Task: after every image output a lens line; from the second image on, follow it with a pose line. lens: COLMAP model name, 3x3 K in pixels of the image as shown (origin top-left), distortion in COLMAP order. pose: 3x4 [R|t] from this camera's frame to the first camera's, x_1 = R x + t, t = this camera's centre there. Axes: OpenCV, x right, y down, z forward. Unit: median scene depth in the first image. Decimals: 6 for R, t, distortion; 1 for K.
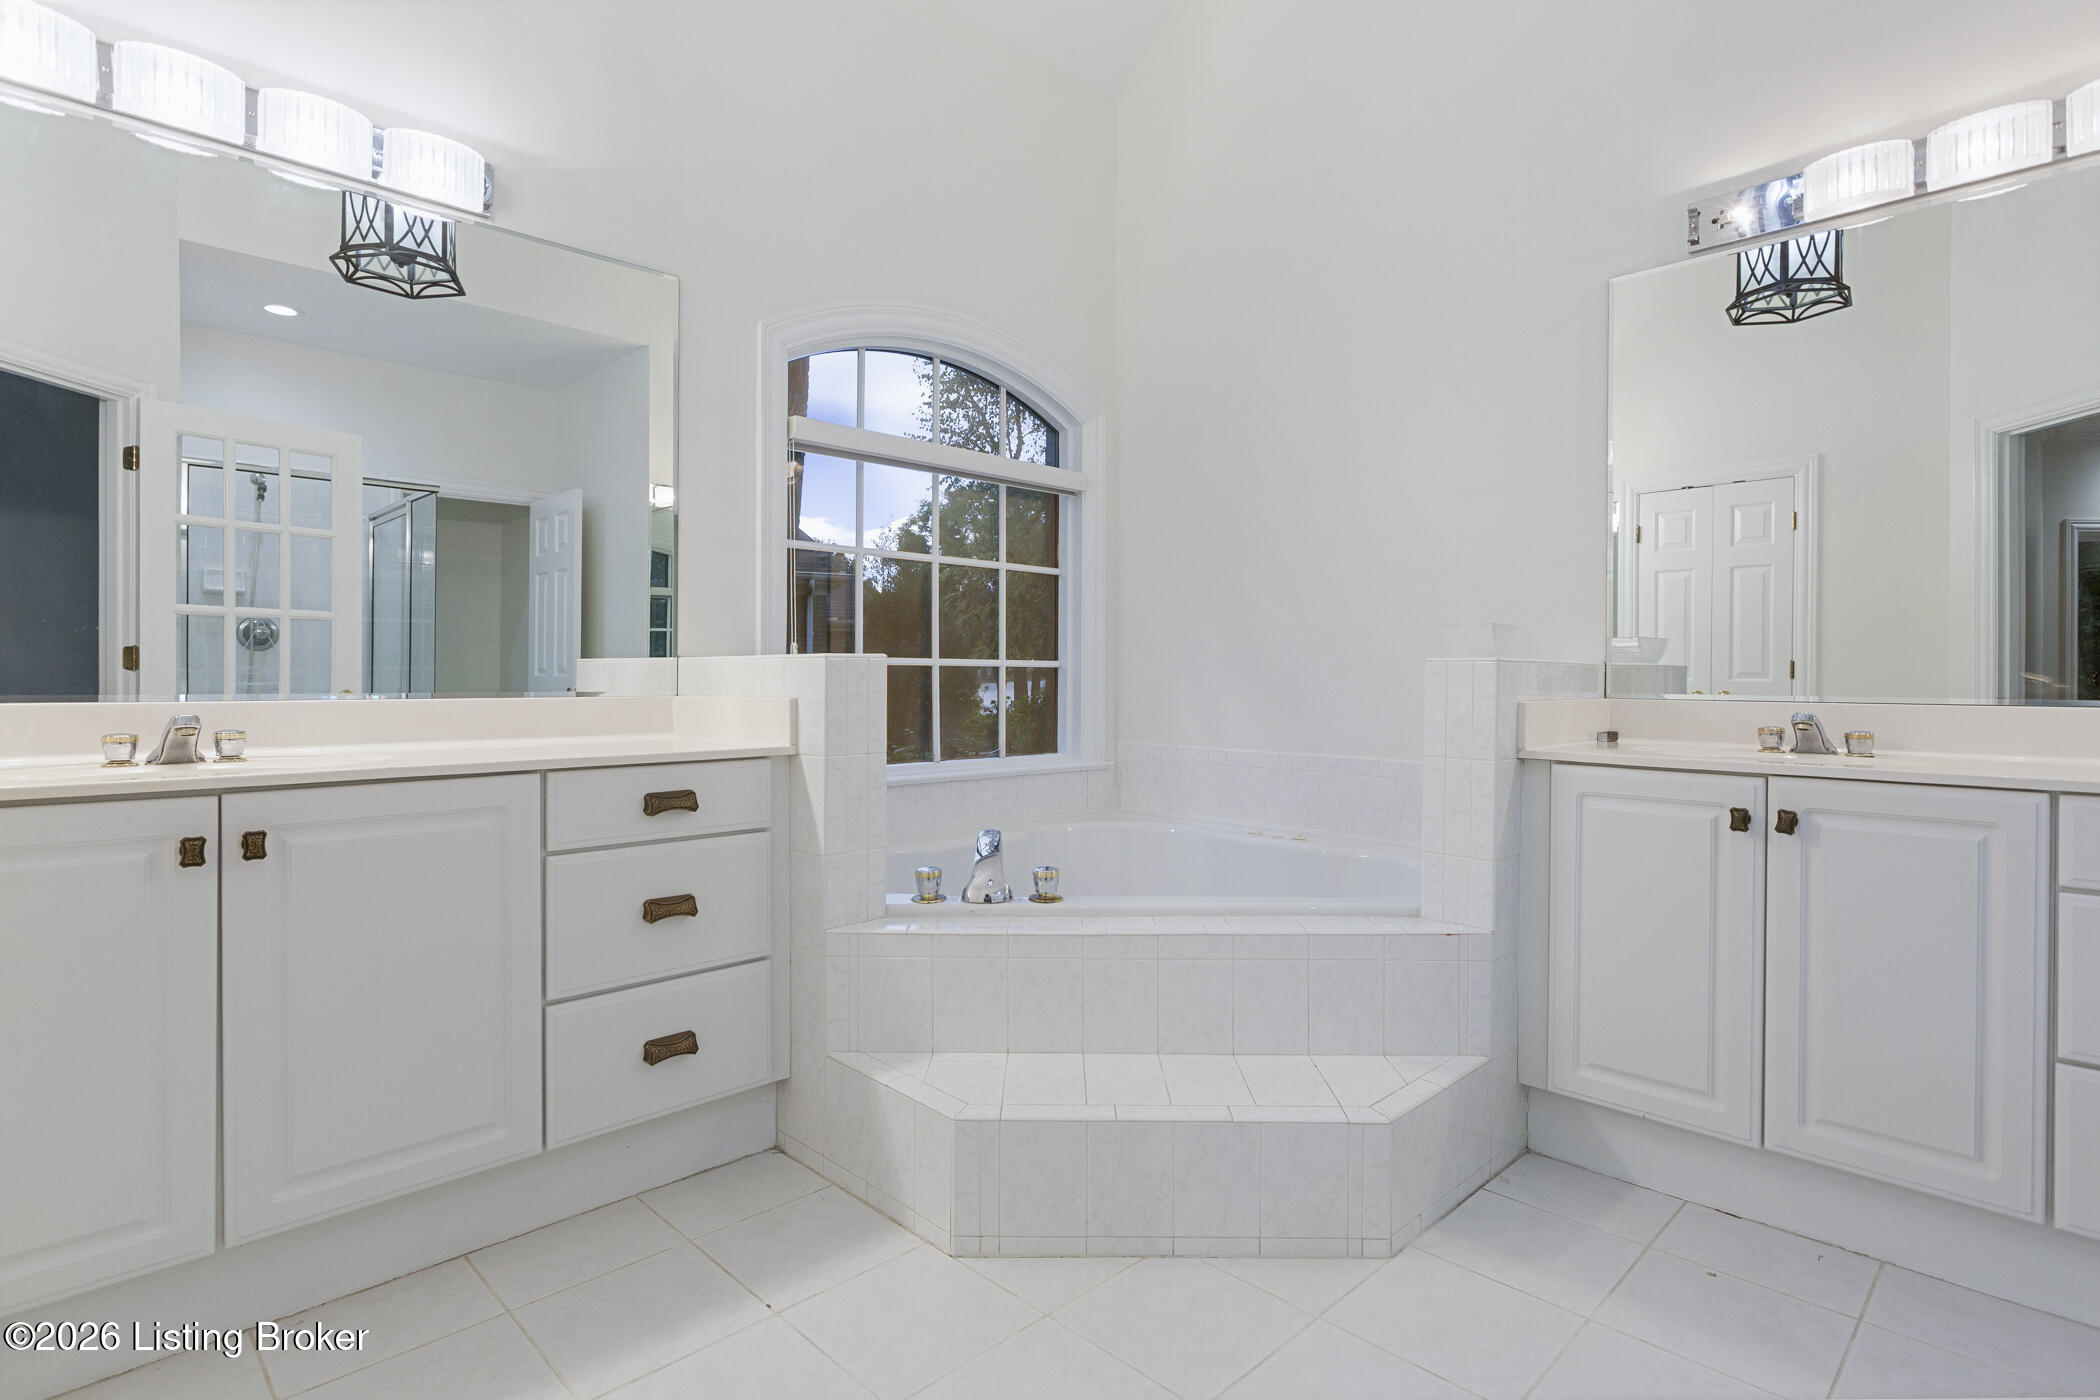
lens RADIAL K [[1037.4, 0, 1048.2], [0, 1037.4, 674.5], [0, 0, 1]] dist [0.002189, -0.003936]
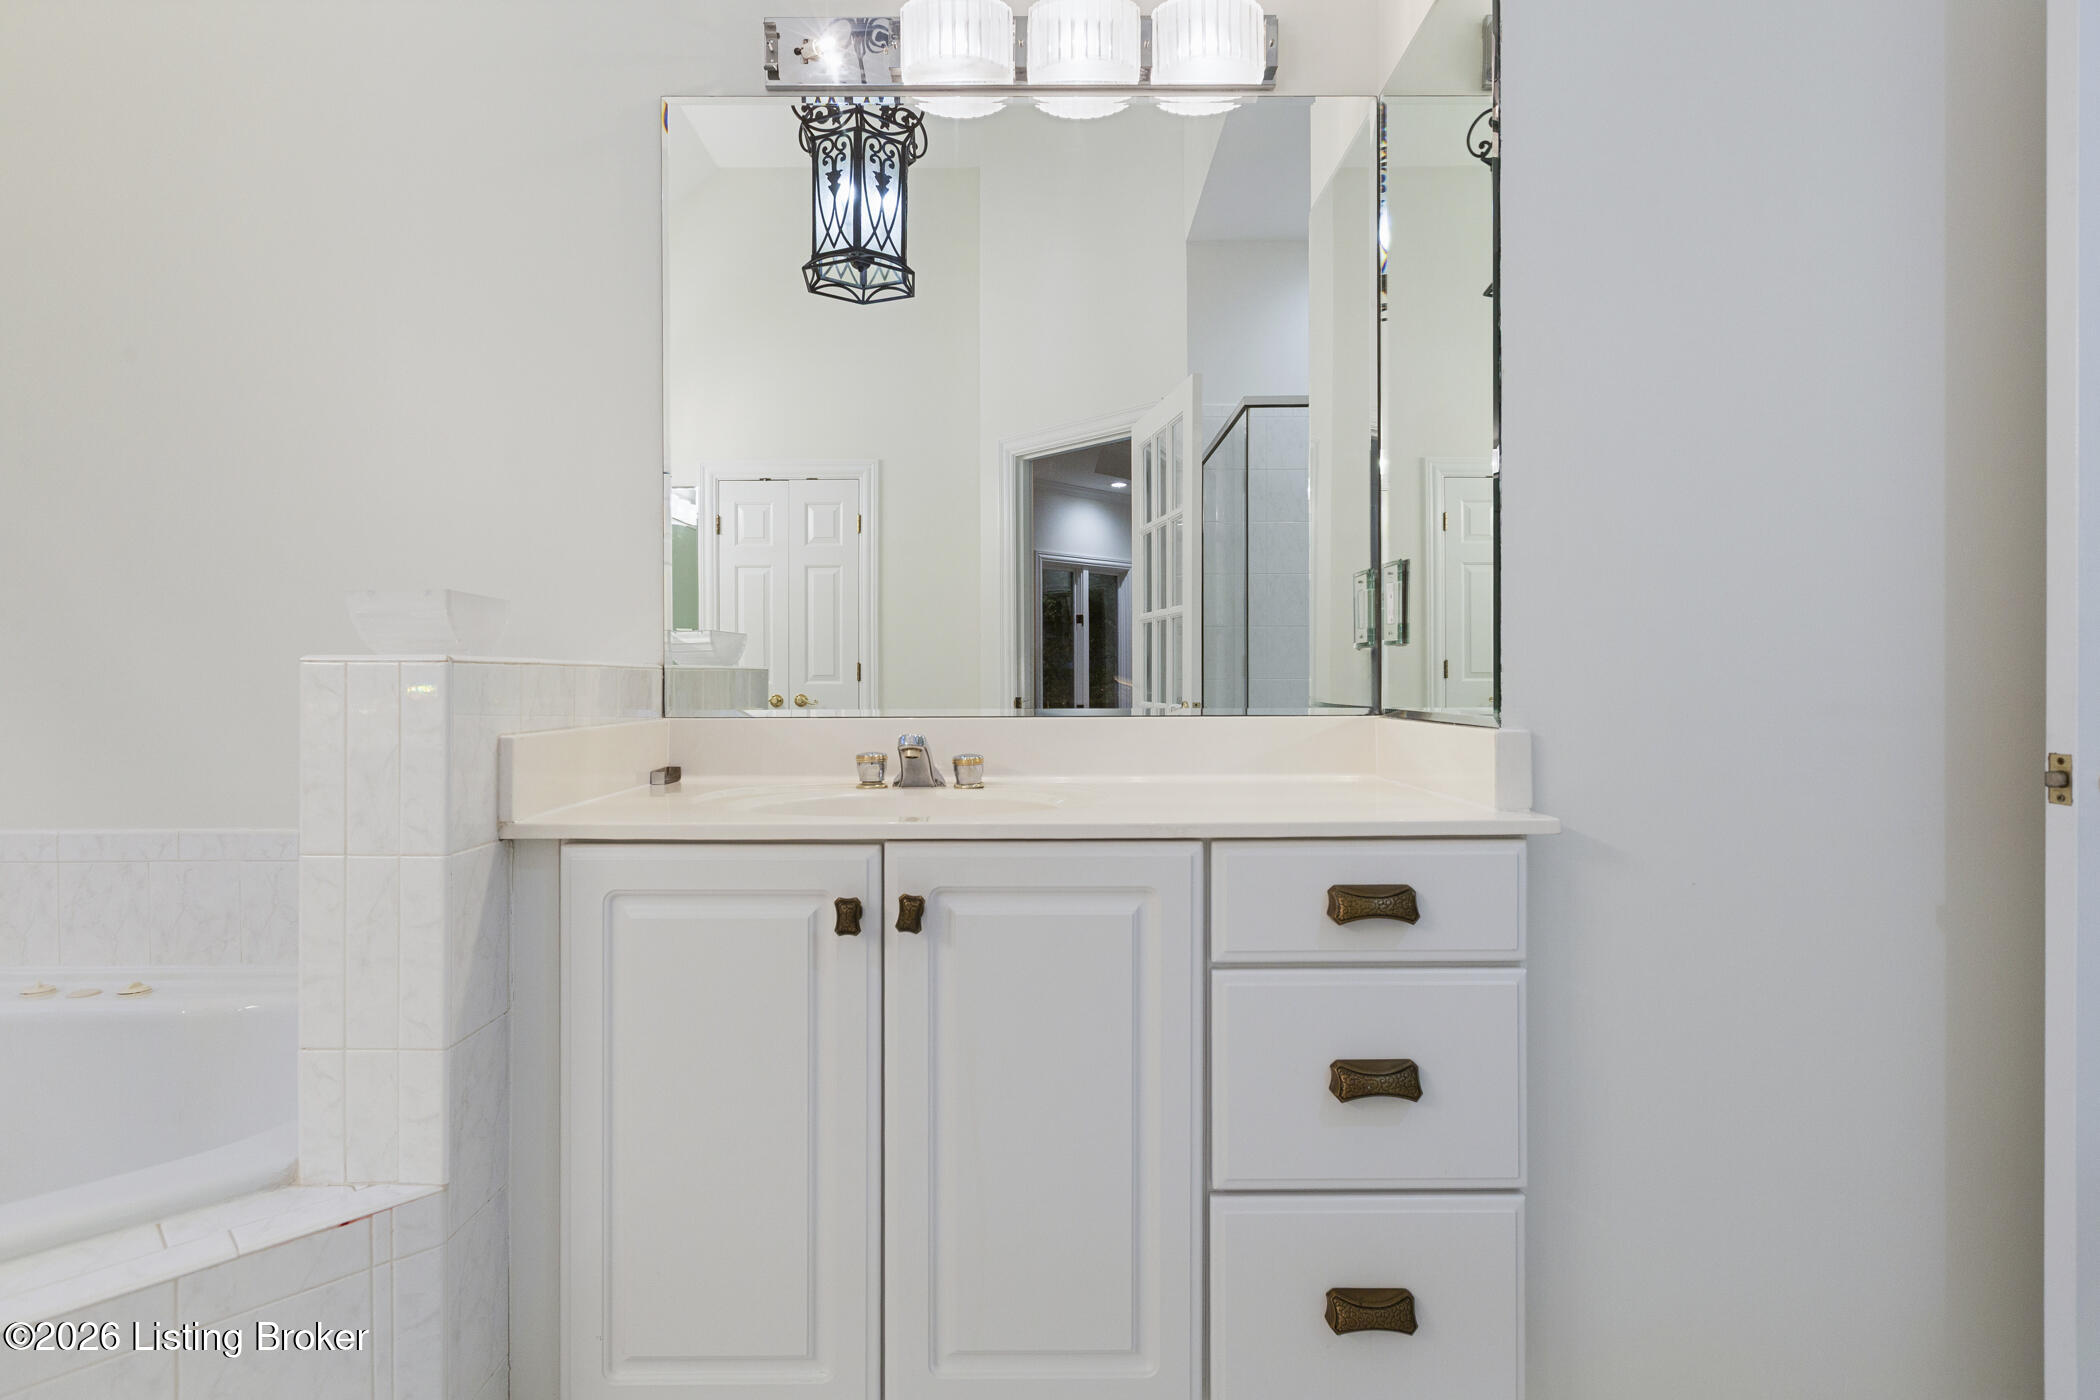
lens RADIAL K [[1037.4, 0, 1052.4], [0, 1037.4, 688.2], [0, 0, 1]] dist [0.002189, -0.003936]
pose [[0.680878, -0.014740, 0.732249, 0.251184], [0.006209, 0.999878, 0.014354, -0.005233], [-0.732371, -0.005226, 0.680886, 0.413969]]
